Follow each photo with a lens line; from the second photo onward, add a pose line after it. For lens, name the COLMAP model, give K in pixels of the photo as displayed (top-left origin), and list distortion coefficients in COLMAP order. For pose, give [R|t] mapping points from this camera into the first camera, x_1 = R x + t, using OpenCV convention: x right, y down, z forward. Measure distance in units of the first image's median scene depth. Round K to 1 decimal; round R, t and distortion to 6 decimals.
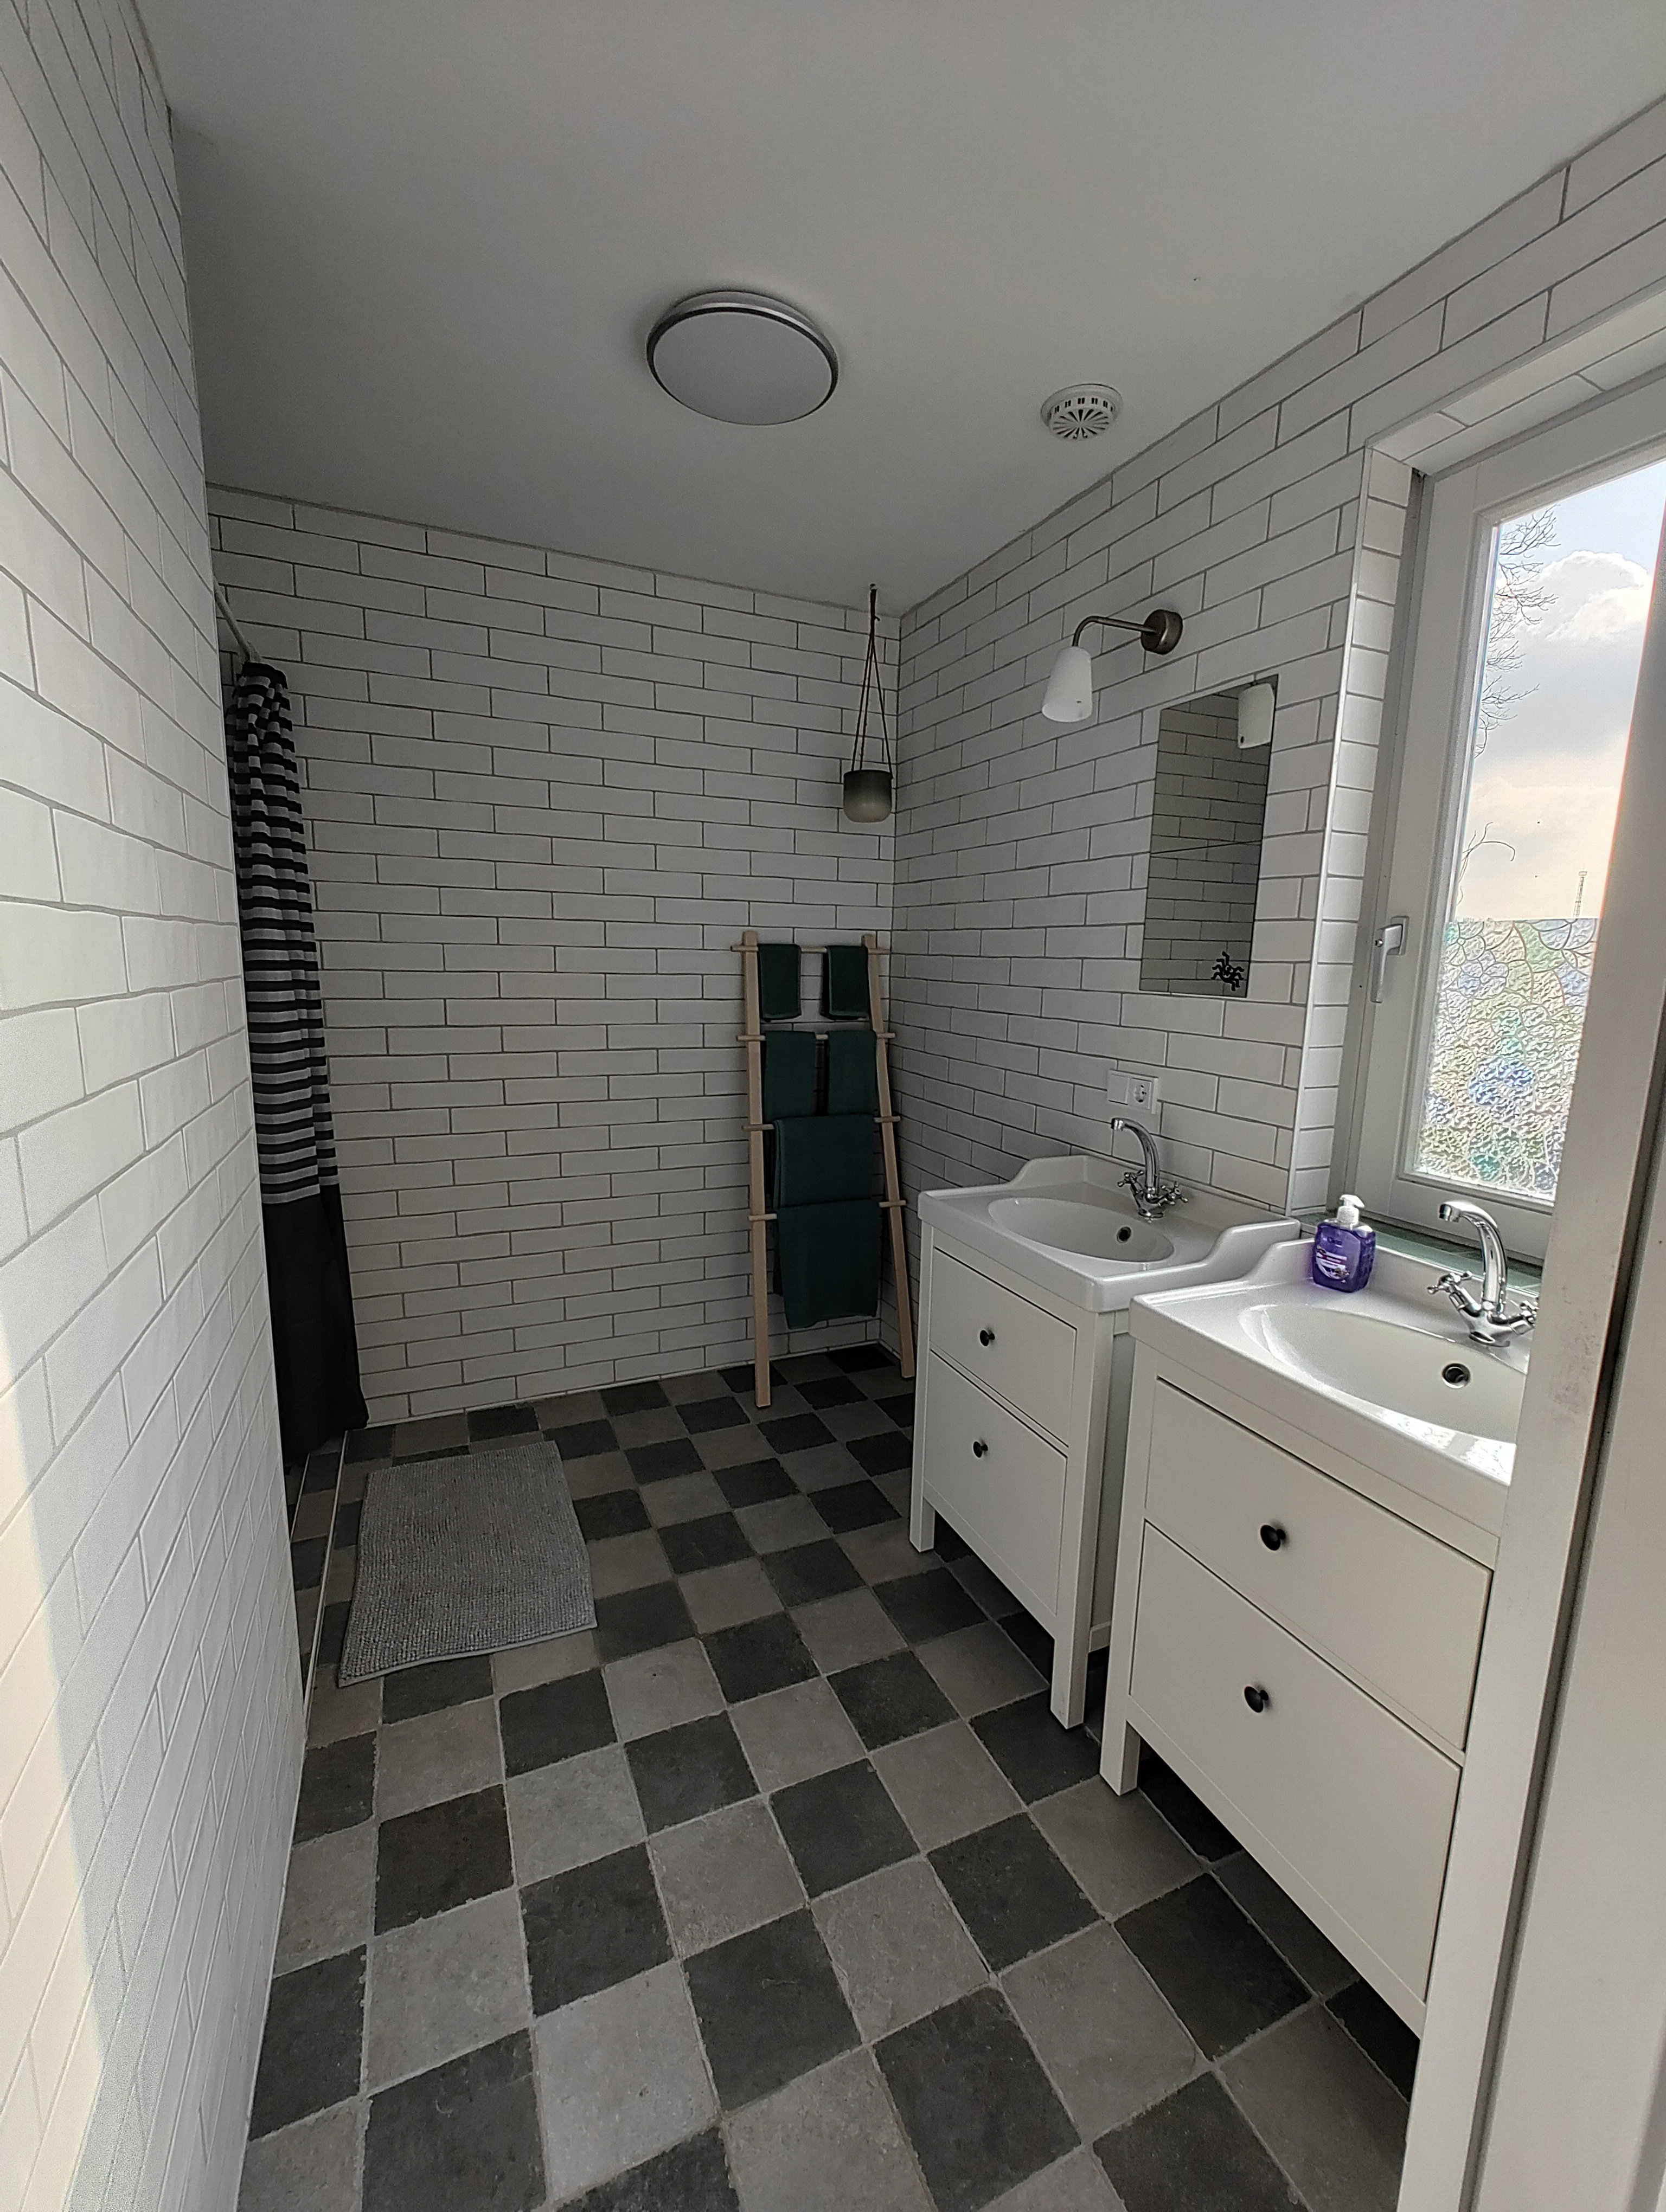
lens RADIAL K [[910.0, 0, 833.7], [0, 910.0, 1104.6], [0, 0, 1]] dist [-0.000306, -0.000035]
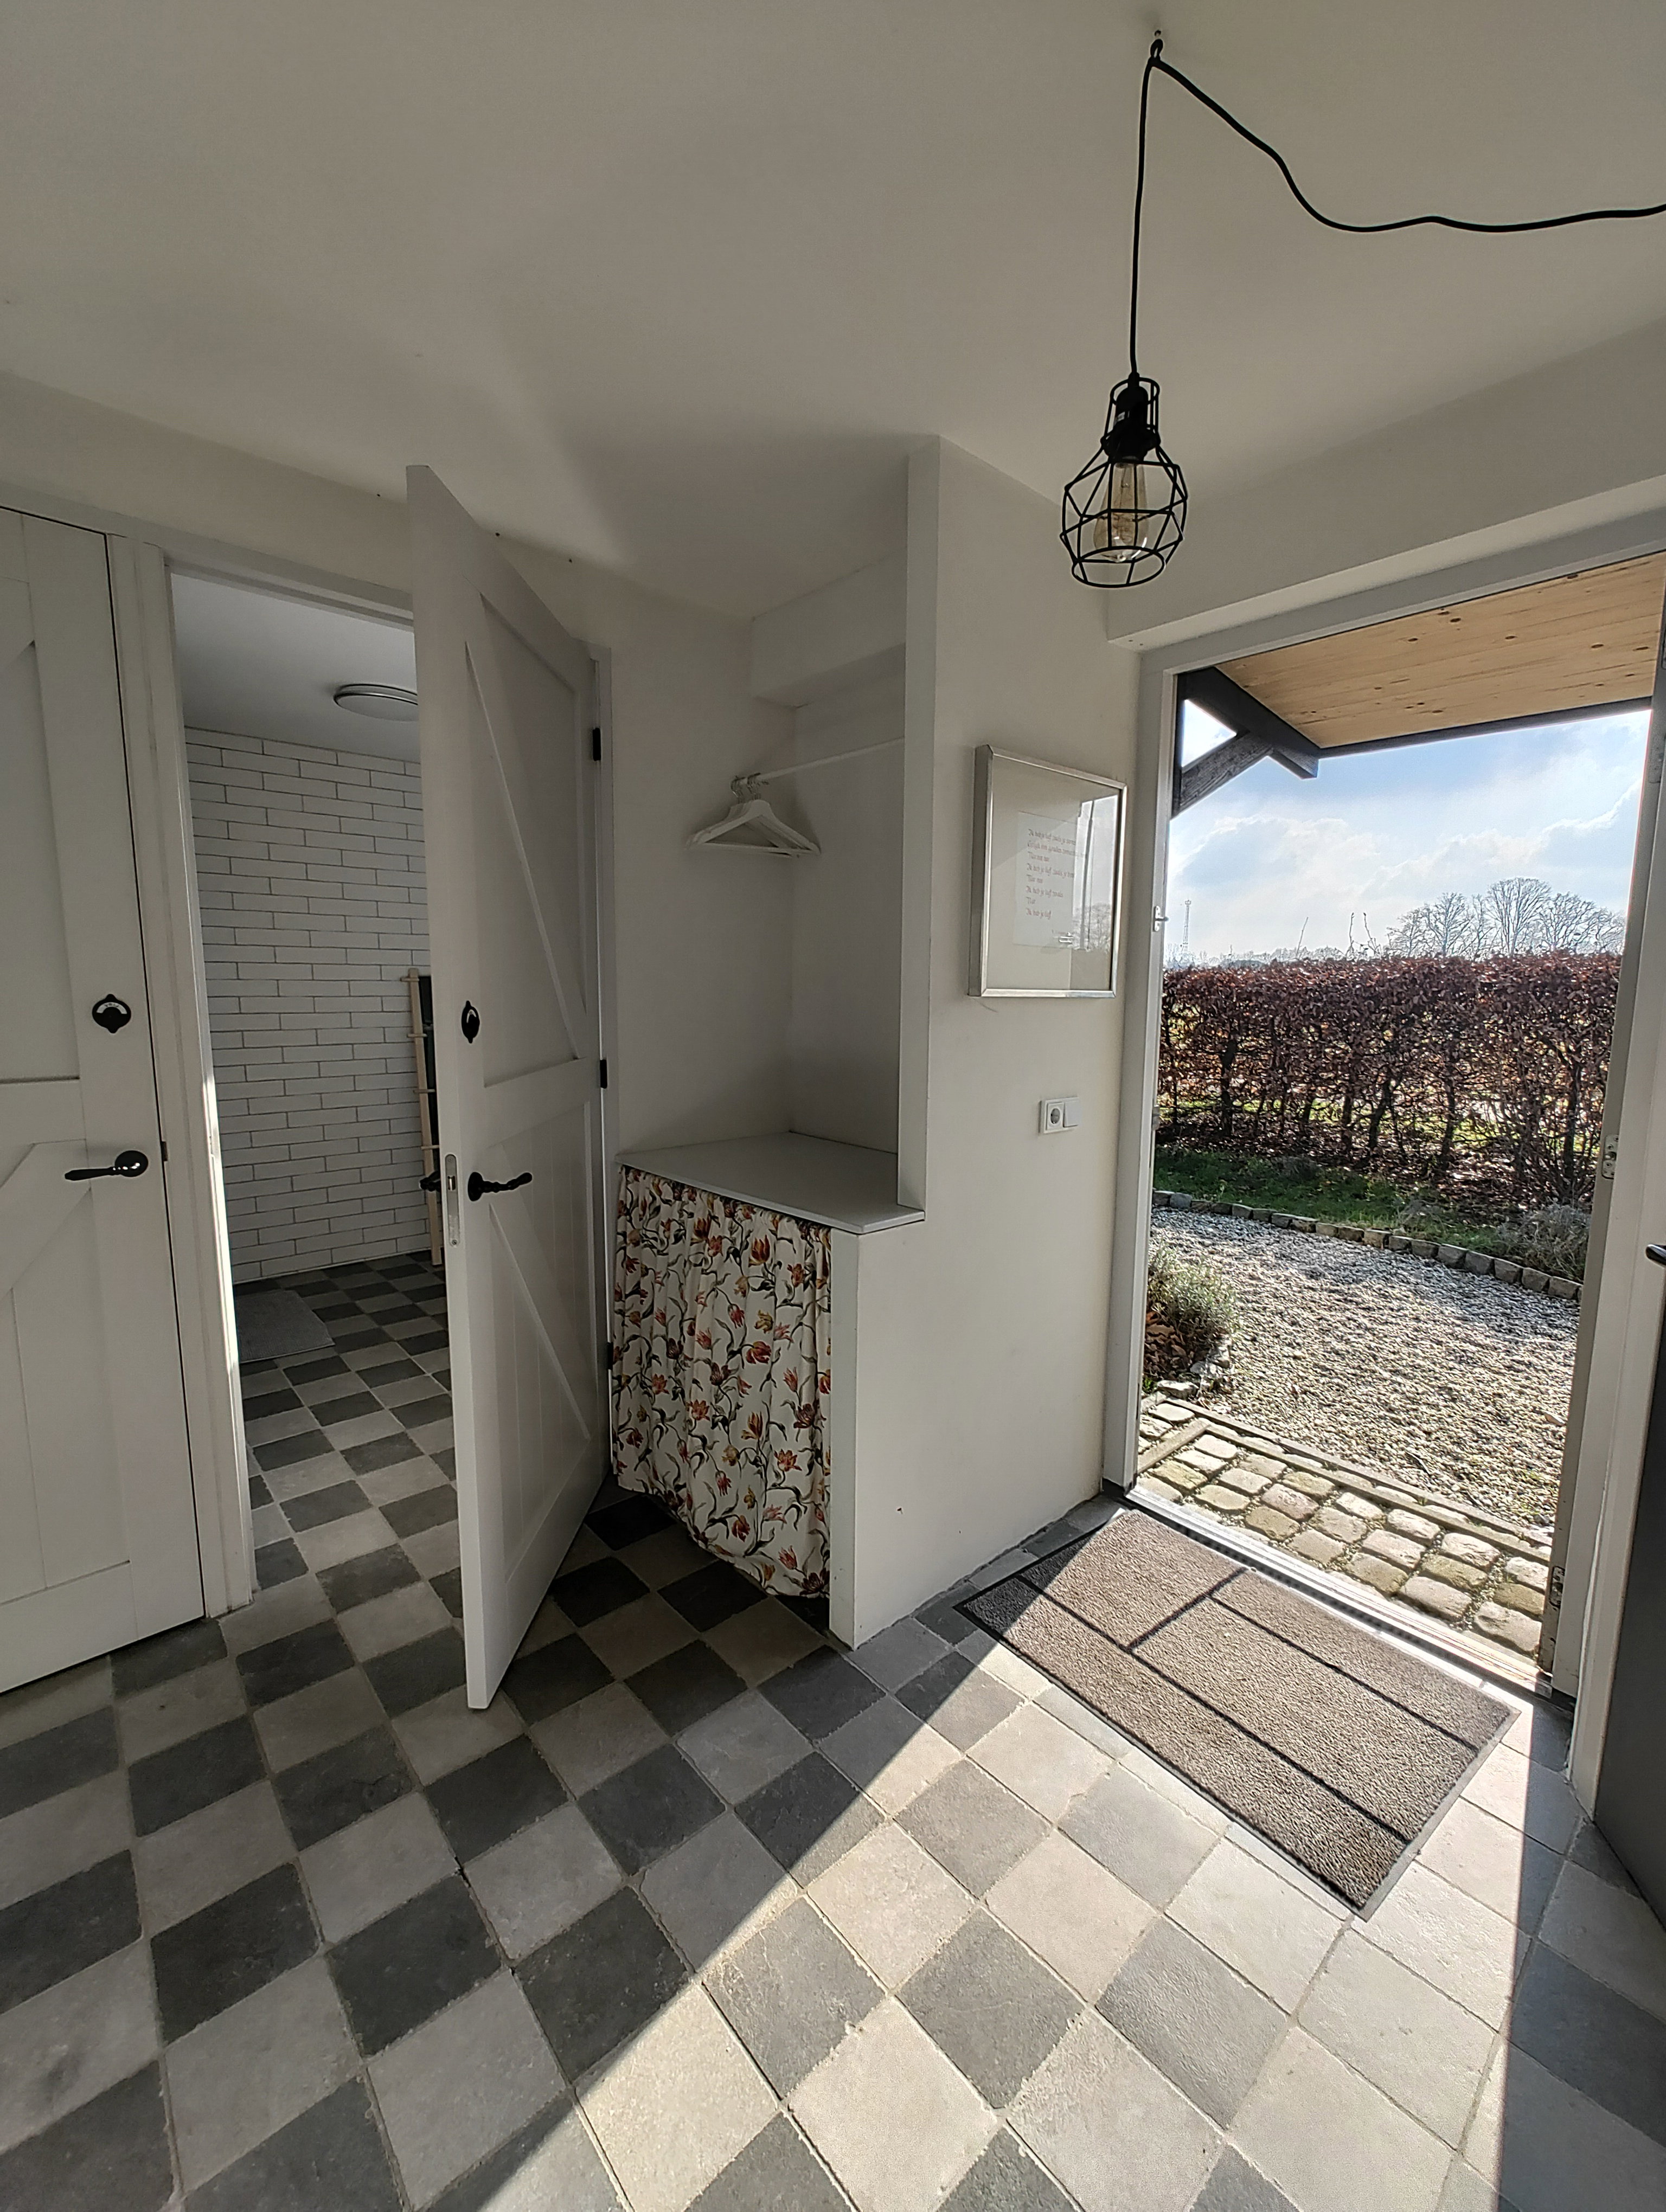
lens RADIAL K [[910.0, 0, 819.6], [0, 910.0, 1102.8], [0, 0, 1]] dist [-0.000306, -0.000035]
pose [[0.956108, -0.051116, 0.288522, 0.117151], [0.057012, 0.998301, -0.012063, 0.103684], [-0.287415, 0.027982, 0.957397, -0.723140]]
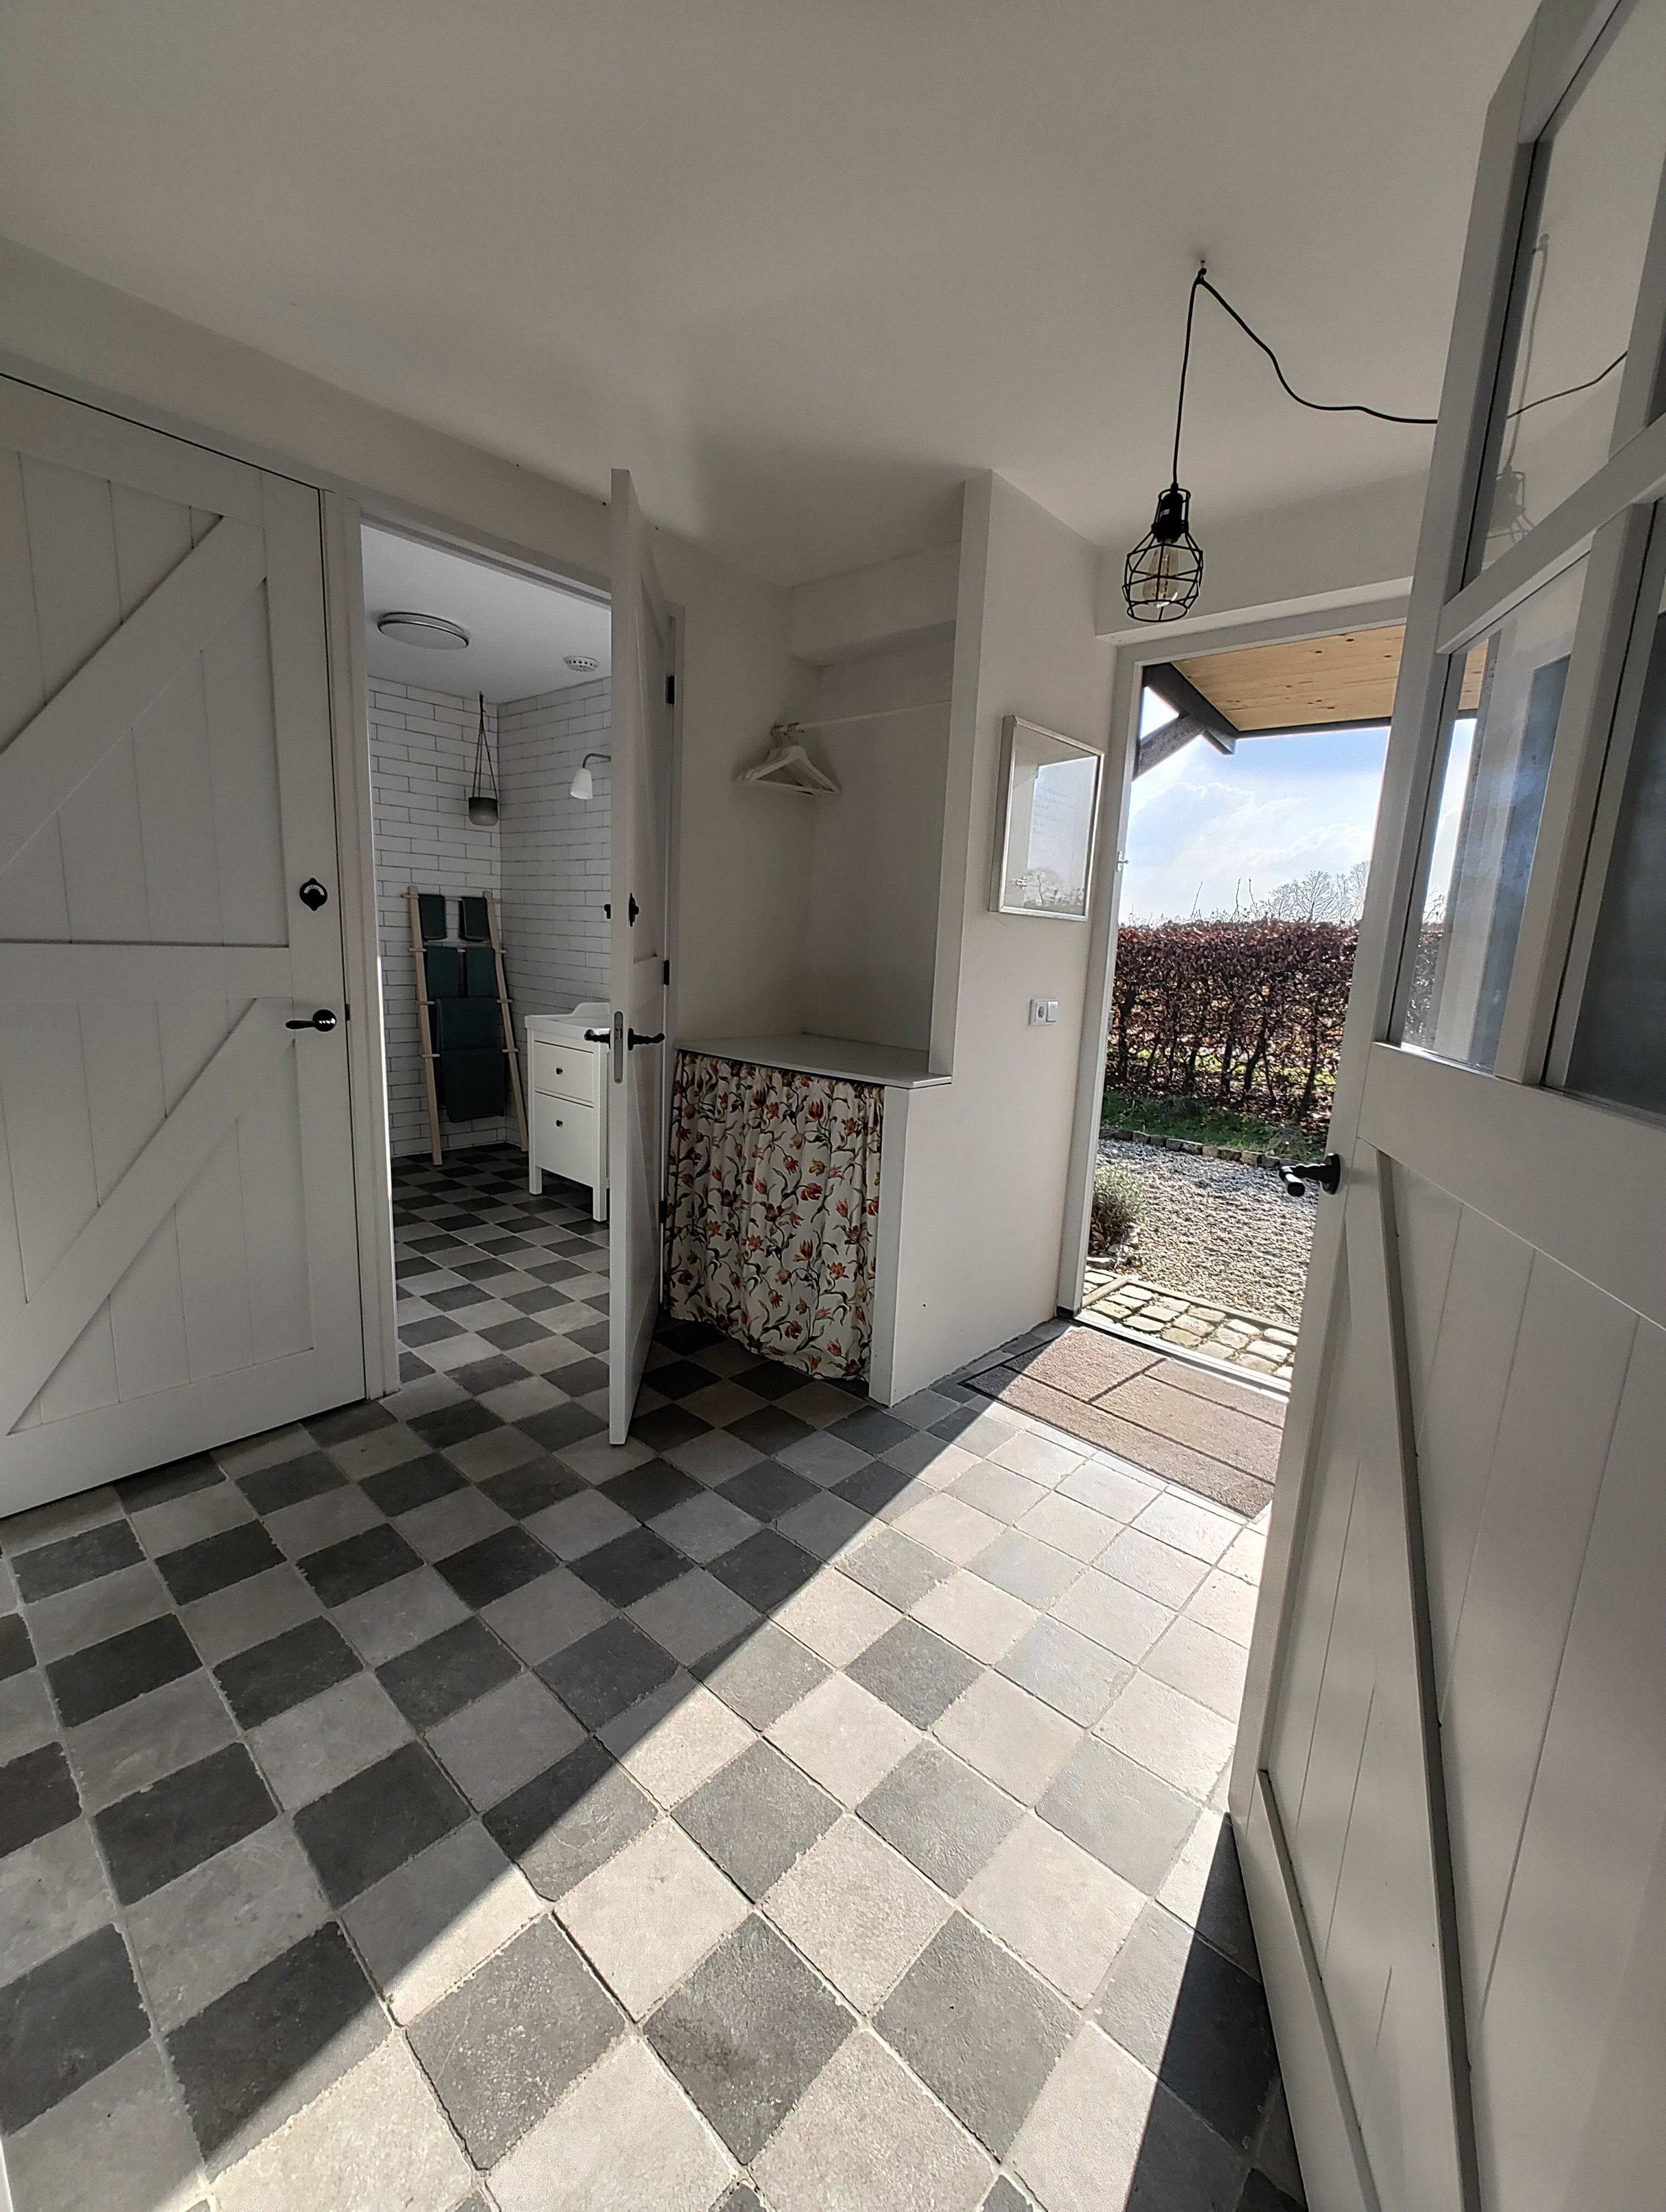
lens RADIAL K [[910.0, 0, 825.8], [0, 910.0, 1106.3], [0, 0, 1]] dist [-0.000306, -0.000035]
pose [[0.916080, -0.052921, 0.397488, -0.082751], [0.036666, 0.998155, 0.048390, 0.162259], [-0.399315, -0.029755, 0.916331, -0.857835]]
